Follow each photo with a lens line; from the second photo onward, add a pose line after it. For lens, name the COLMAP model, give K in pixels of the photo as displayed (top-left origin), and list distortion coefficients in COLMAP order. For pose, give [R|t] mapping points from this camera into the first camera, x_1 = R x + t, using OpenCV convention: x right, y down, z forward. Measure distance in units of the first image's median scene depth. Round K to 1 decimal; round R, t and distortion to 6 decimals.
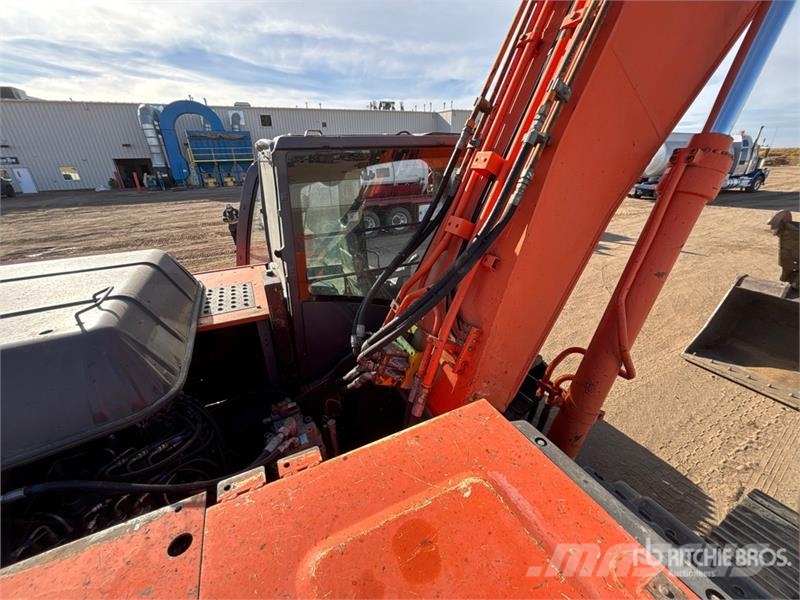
lens RADIAL K [[324.1, 0, 398.0], [0, 324.1, 299.0], [0, 0, 1]] dist [0.000533, -0.000118]
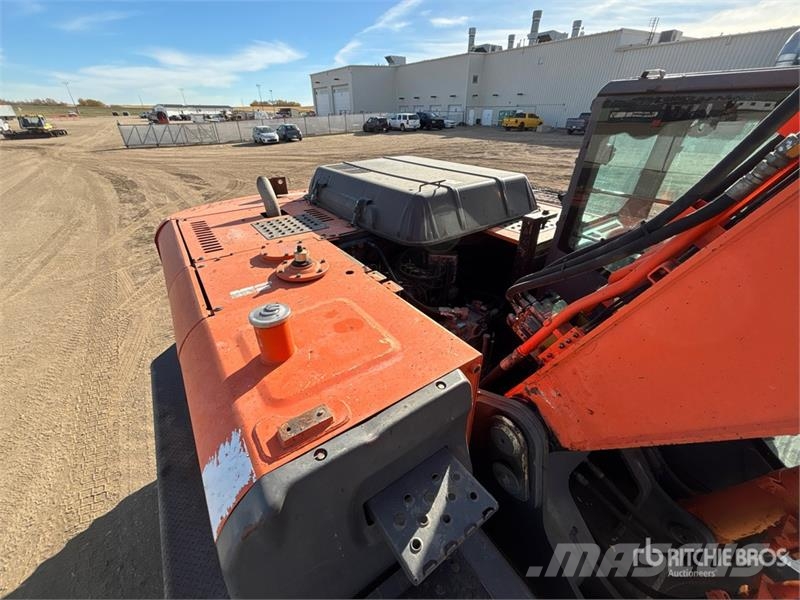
lens RADIAL K [[324.1, 0, 398.0], [0, 324.1, 299.0], [0, 0, 1]] dist [0.000533, -0.000118]
pose [[0.165639, 0.518173, -0.839083, 1.049288], [-0.394365, 0.814649, 0.425234, -0.182581], [0.903903, 0.260470, 0.339286, 0.369058]]
